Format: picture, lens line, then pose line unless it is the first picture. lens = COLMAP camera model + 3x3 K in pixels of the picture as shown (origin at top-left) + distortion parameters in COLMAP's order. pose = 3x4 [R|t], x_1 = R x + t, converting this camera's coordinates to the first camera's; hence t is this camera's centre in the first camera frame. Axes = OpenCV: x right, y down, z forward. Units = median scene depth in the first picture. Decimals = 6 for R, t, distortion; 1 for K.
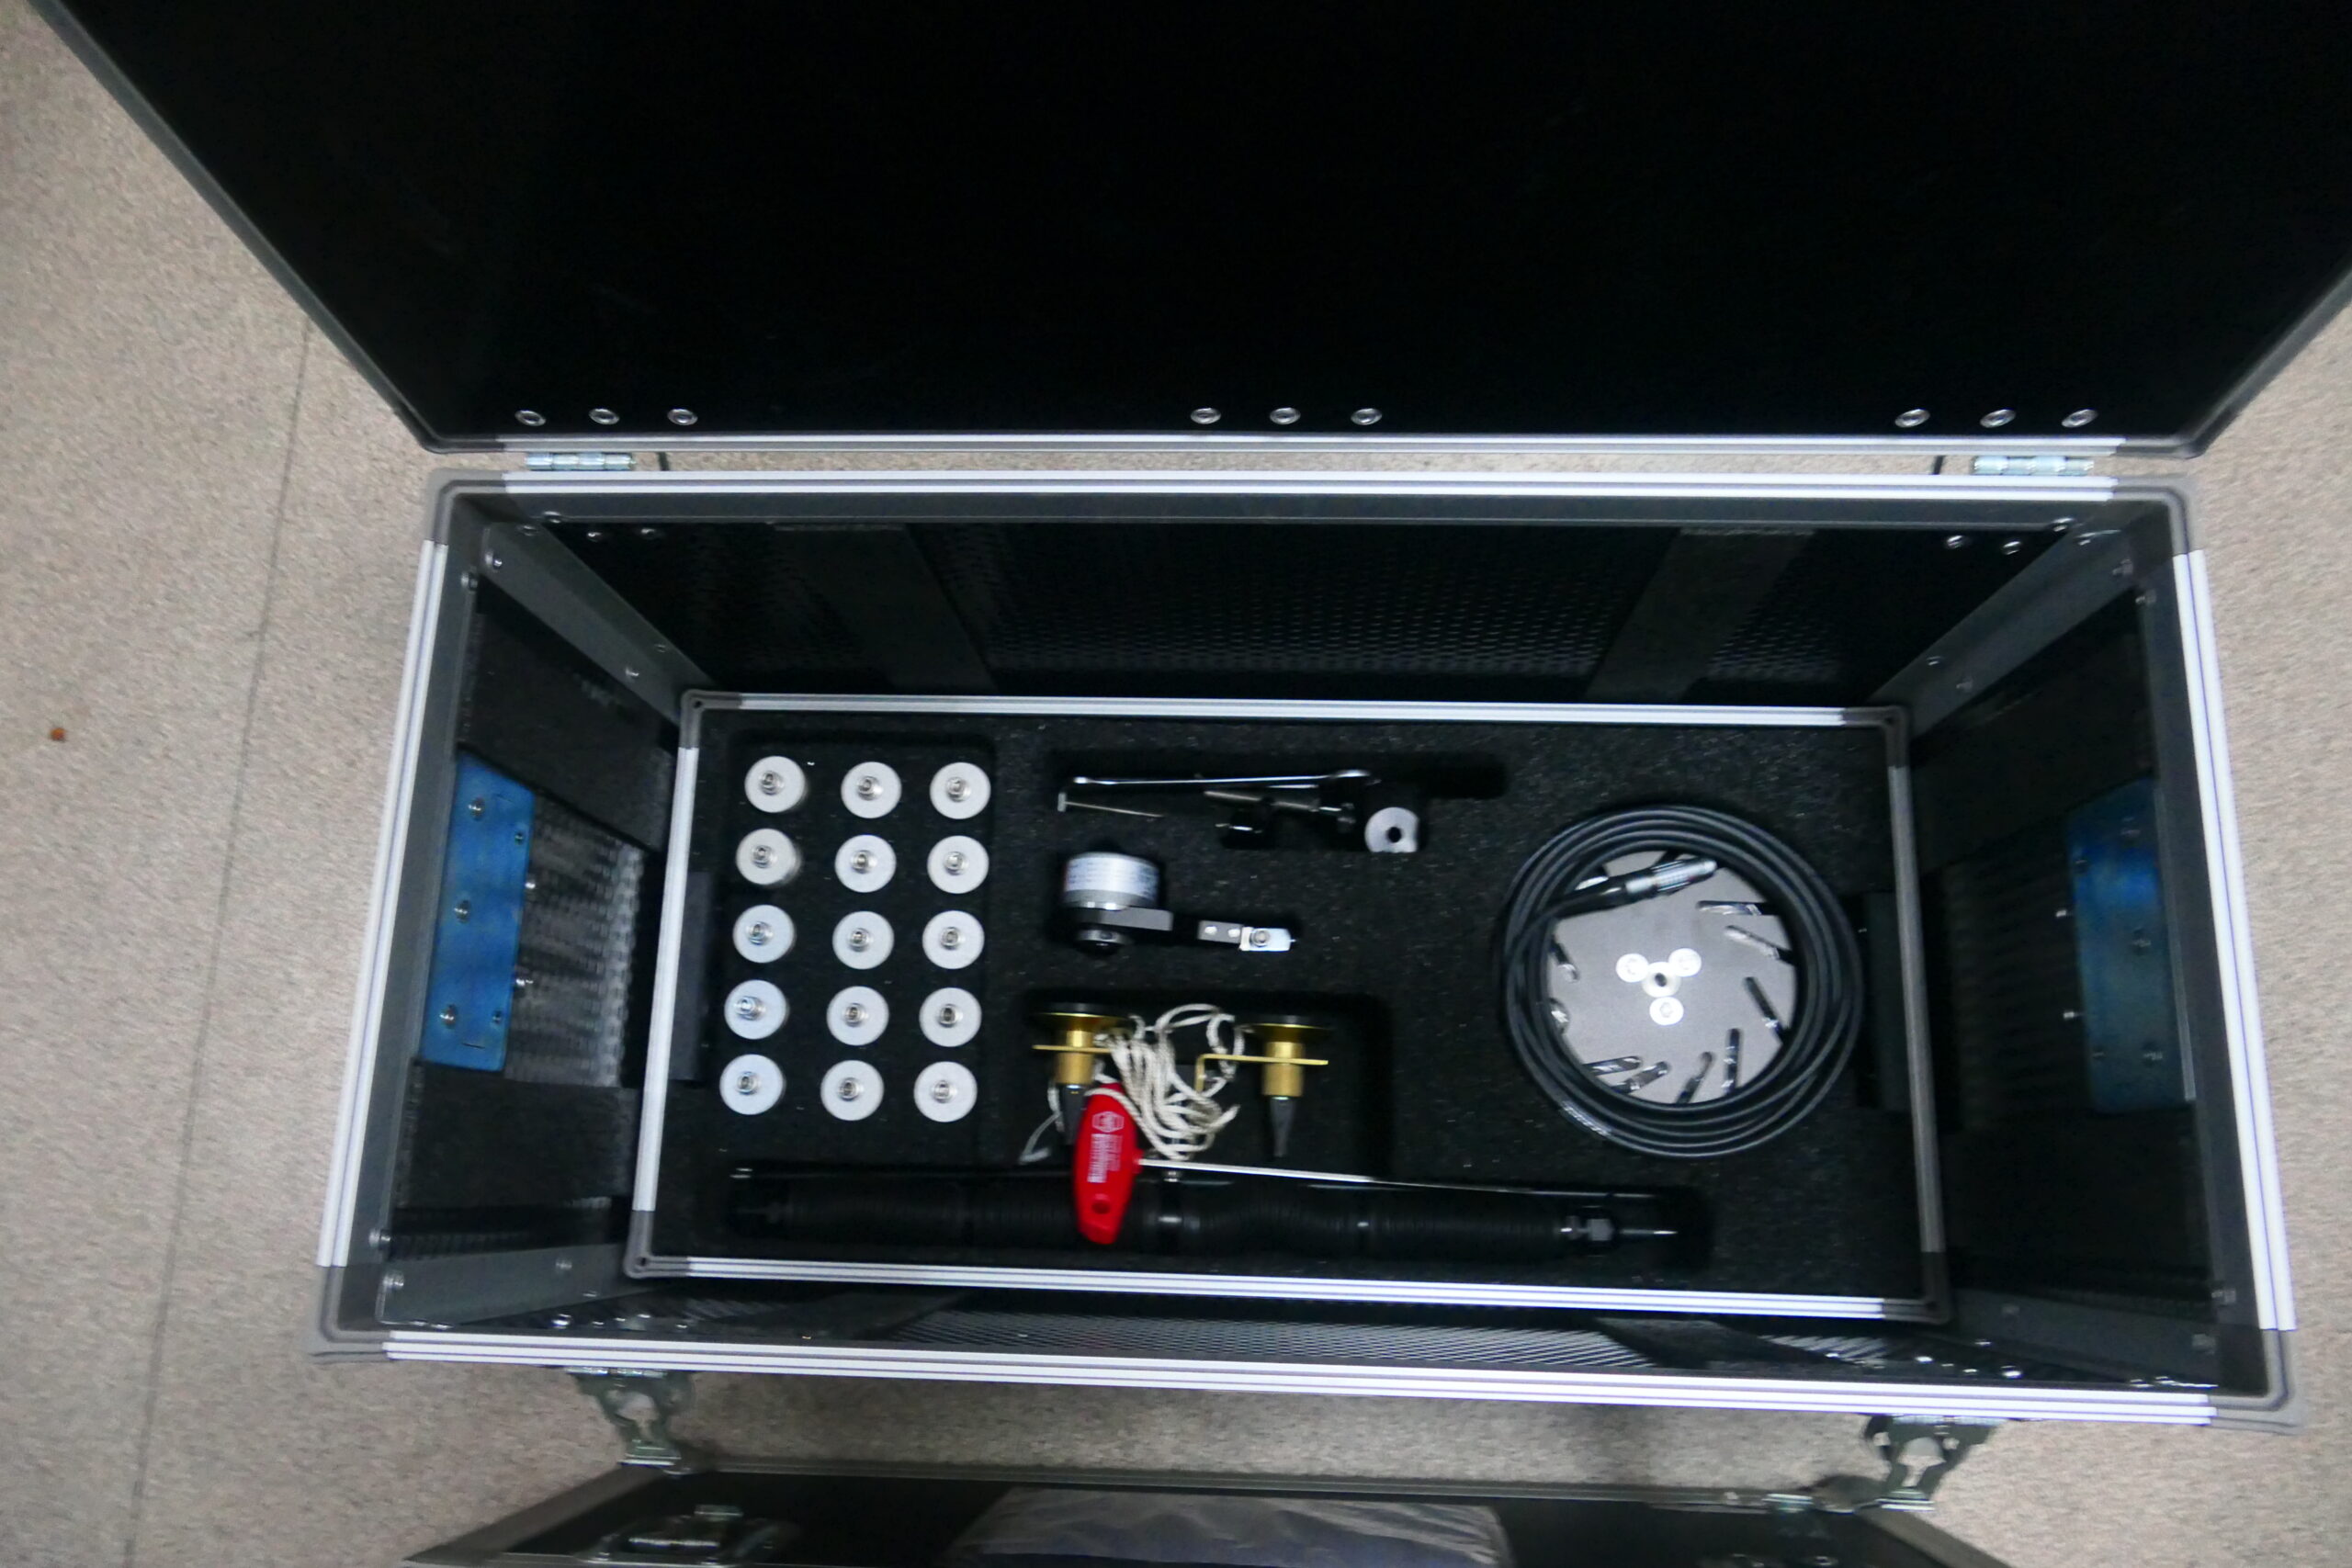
lens RADIAL K [[1652.2, 0, 1176.0], [0, 1652.2, 784.0], [0, 0, 1]] dist [-0.007133, -0.002919]
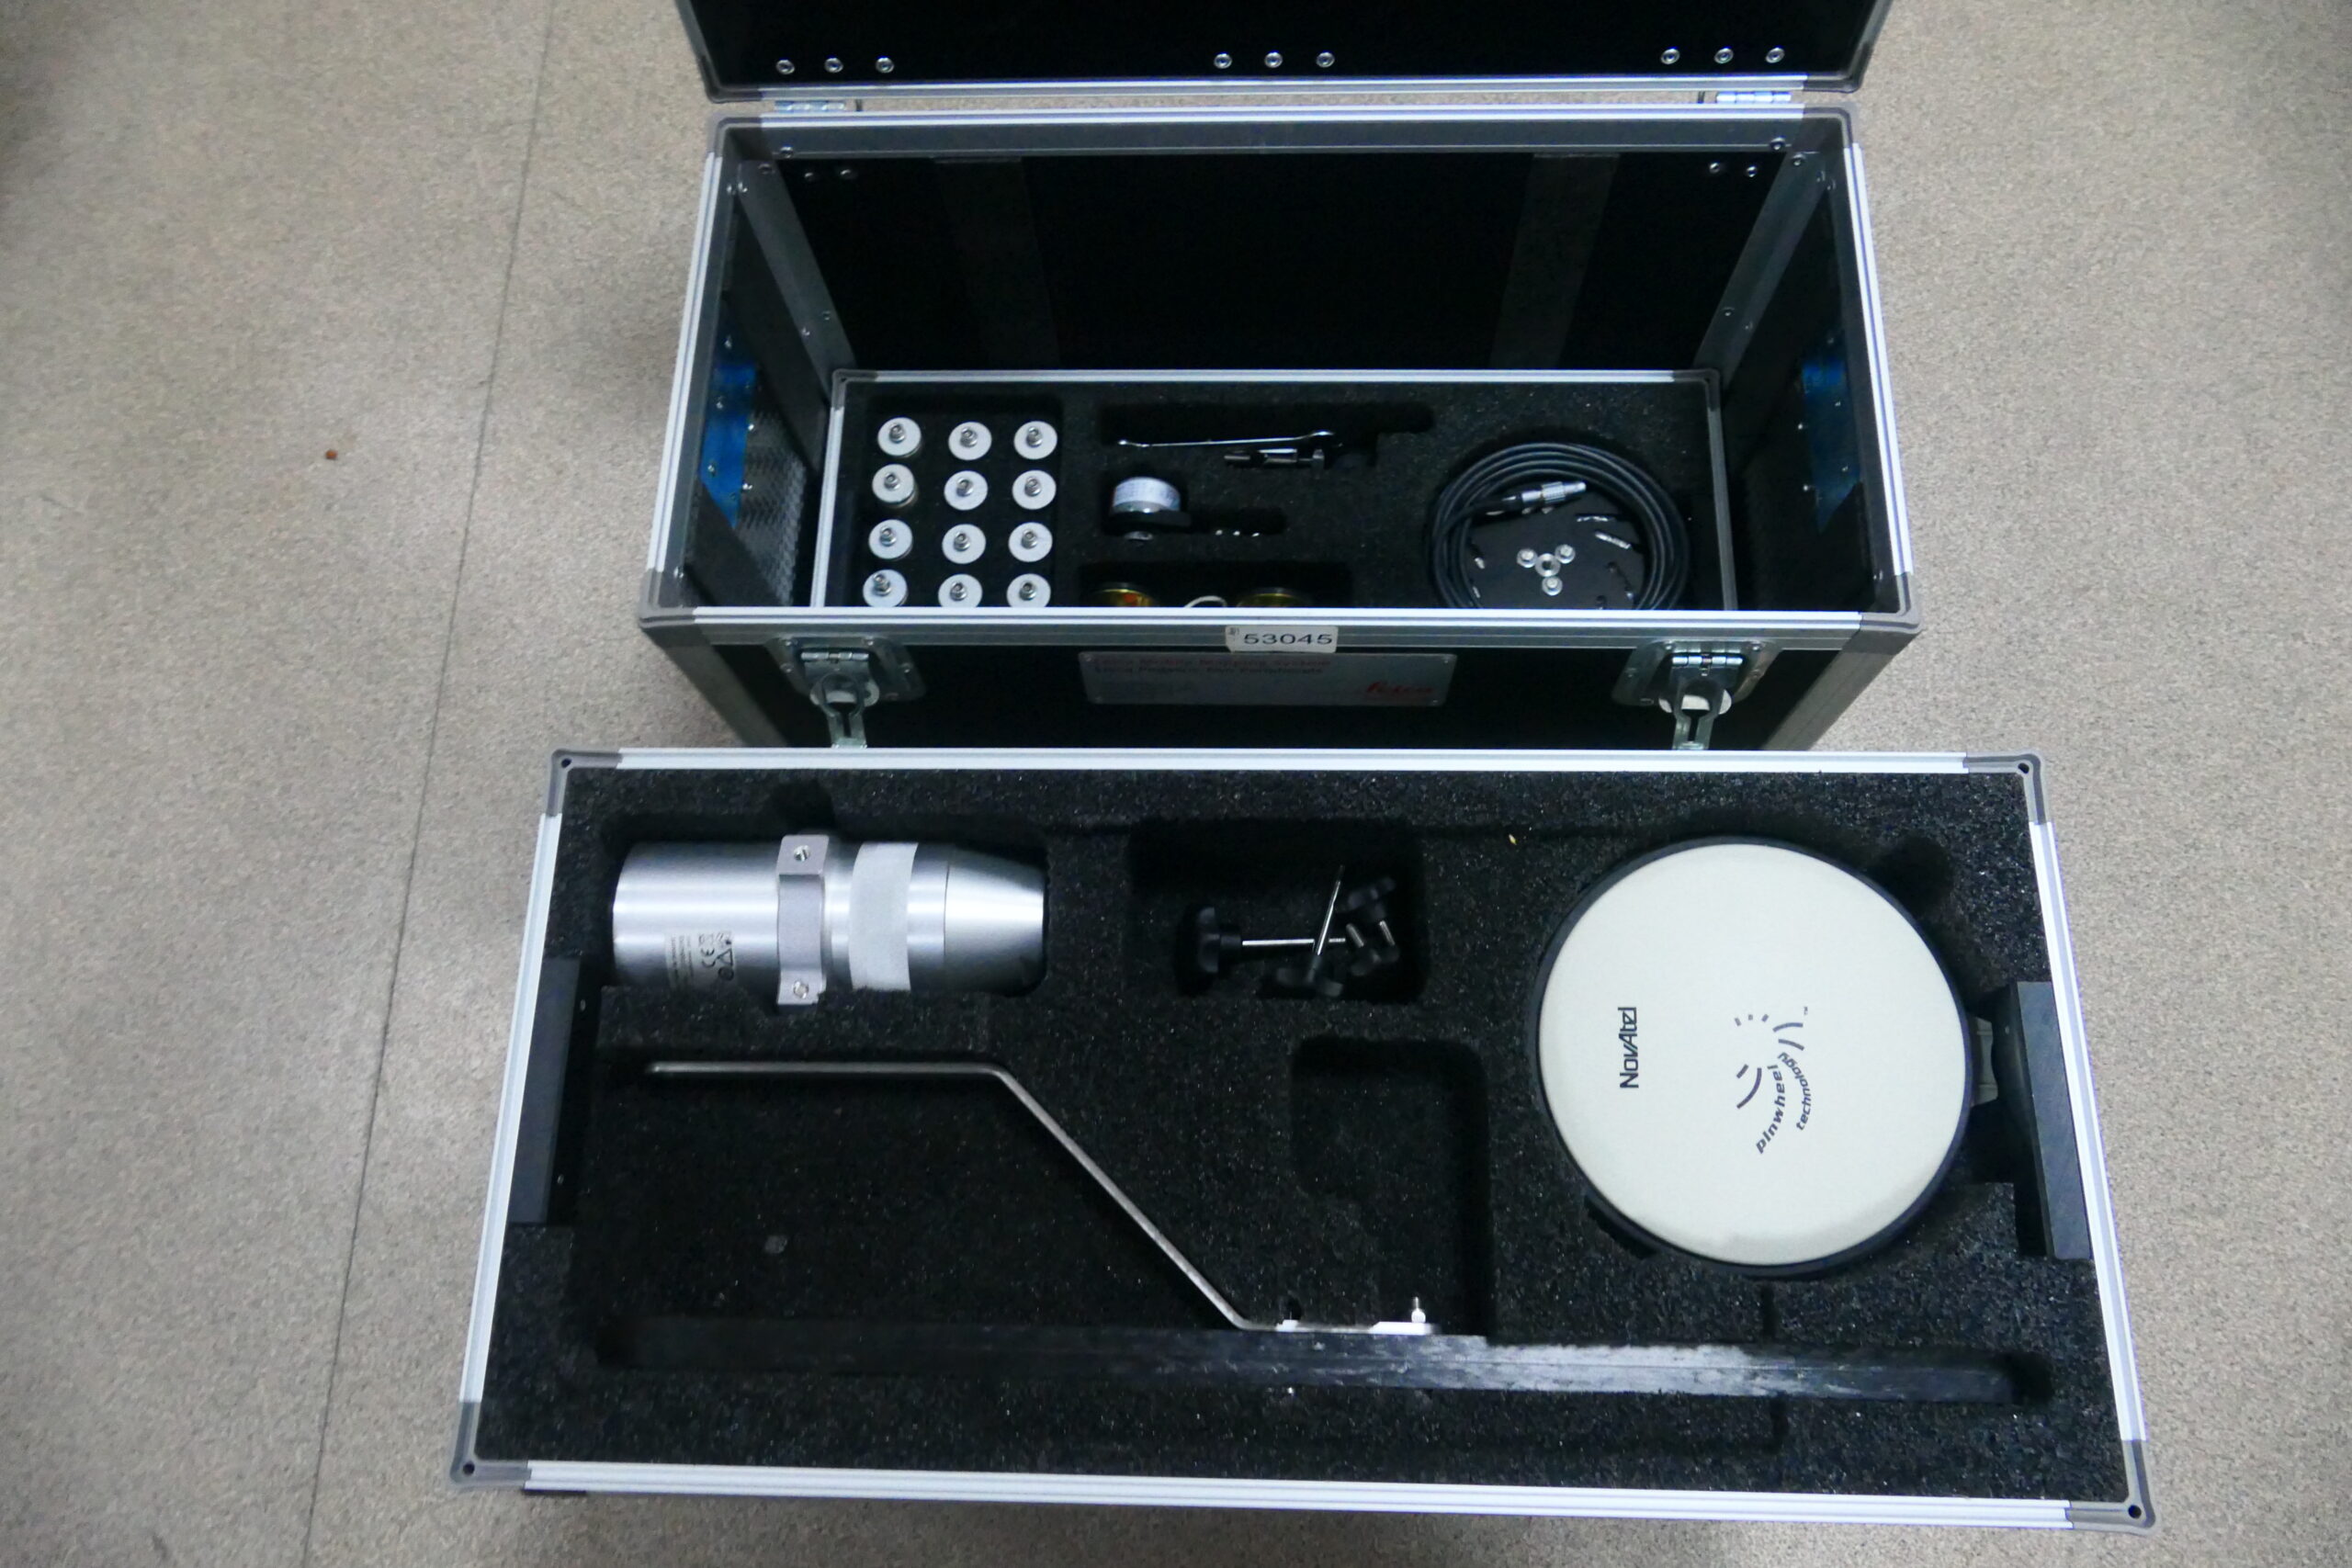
lens RADIAL K [[1652.0, 0, 1176.0], [0, 1652.0, 784.0], [0, 0, 1]] dist [-0.008462, 0.003083]
pose [[0.999932, 0.001449, 0.011582, -0.026378], [-0.000432, 0.996181, -0.087316, 0.359336], [-0.011664, 0.087305, 0.996113, -0.298504]]
